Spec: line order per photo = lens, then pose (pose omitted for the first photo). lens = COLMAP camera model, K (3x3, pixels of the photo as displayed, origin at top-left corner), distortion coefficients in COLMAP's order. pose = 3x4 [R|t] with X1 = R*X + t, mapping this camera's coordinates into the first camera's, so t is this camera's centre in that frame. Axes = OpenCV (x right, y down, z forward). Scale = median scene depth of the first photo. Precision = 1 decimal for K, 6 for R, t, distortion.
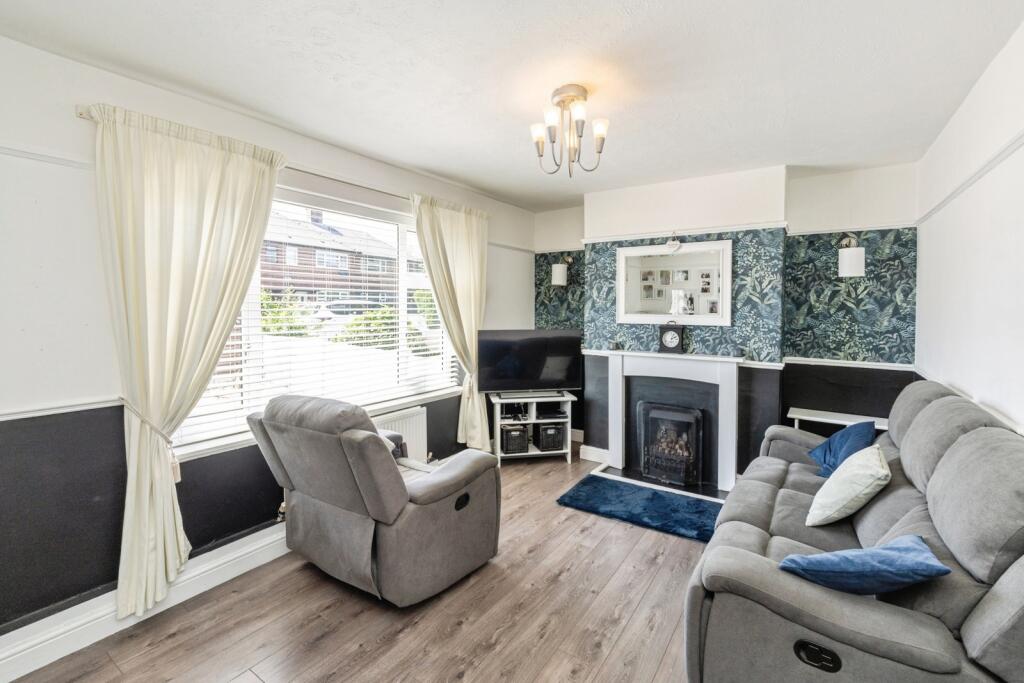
lens RADIAL K [[432.7, 0, 505.7], [0, 432.7, 328.6], [0, 0, 1]] dist [-0.021441, -0.000102]
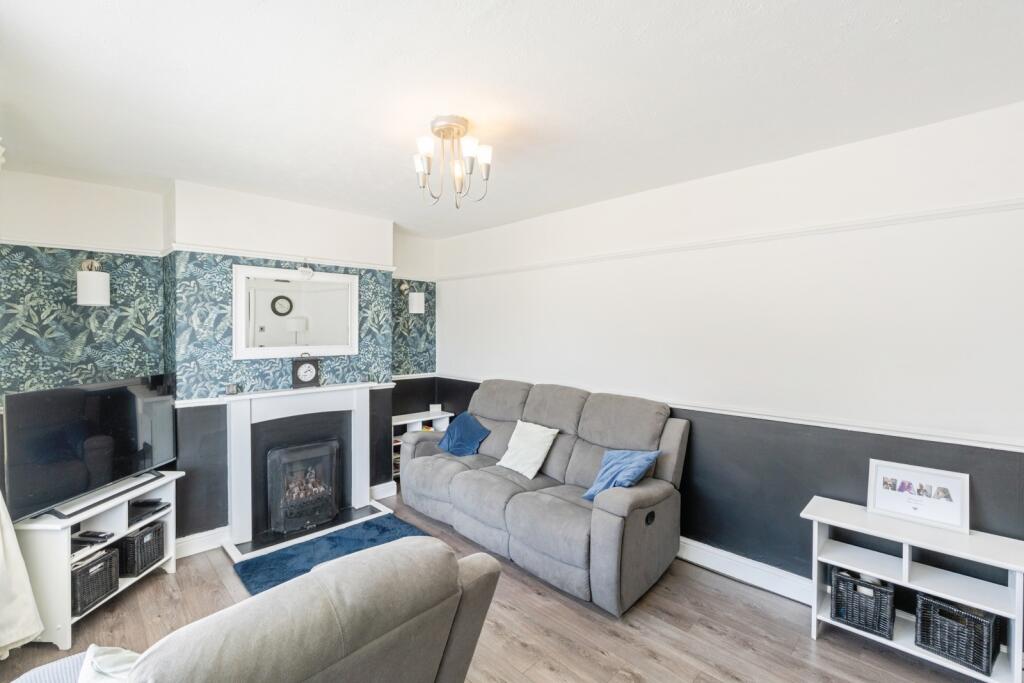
lens RADIAL K [[457.2, 0, 512.0], [0, 457.2, 341.5], [0, 0, 1]] dist [-0.003439, -0.000277]
pose [[0.165387, -0.025727, 0.985893, -0.542458], [0.060470, 0.998043, 0.015900, -0.032258], [-0.984373, 0.056987, 0.166619, 0.413383]]
